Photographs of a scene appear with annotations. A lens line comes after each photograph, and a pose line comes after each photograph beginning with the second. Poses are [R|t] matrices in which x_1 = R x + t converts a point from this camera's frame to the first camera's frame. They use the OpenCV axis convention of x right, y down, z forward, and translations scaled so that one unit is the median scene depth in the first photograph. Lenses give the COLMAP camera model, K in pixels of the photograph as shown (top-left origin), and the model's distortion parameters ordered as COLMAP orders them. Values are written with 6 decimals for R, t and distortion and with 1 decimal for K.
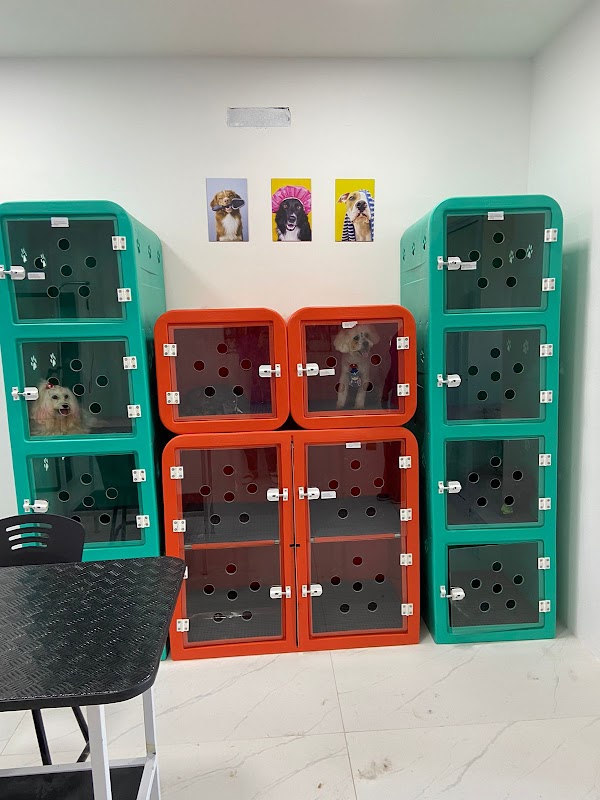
lens RADIAL K [[586.7, 0, 300.0], [0, 586.7, 400.0], [0, 0, 1]] dist [0.097769, -0.126512]
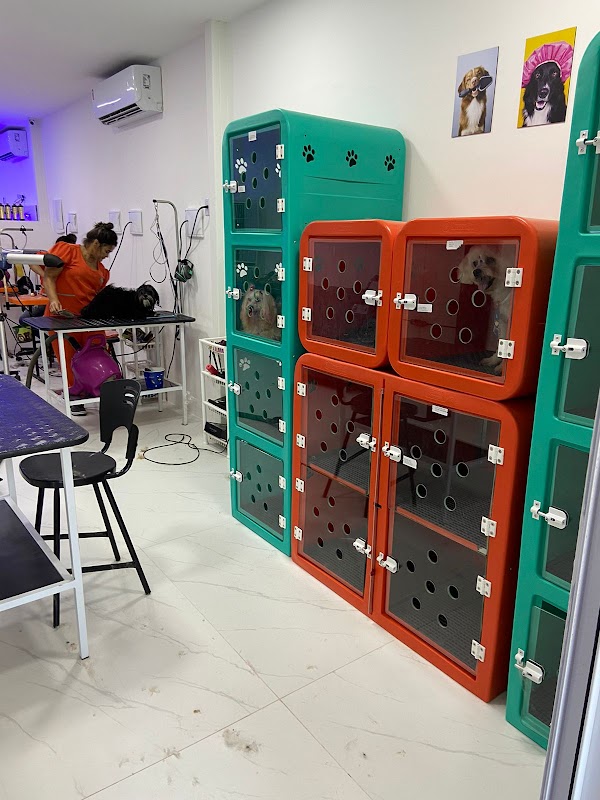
lens RADIAL K [[586.7, 0, 300.0], [0, 586.7, 400.0], [0, 0, 1]] dist [0.097769, -0.126512]
pose [[0.555708, 0.252211, -0.792198, 0.489491], [-0.146615, 0.967670, 0.205229, -0.053638], [0.818347, 0.002101, 0.574720, 0.351346]]
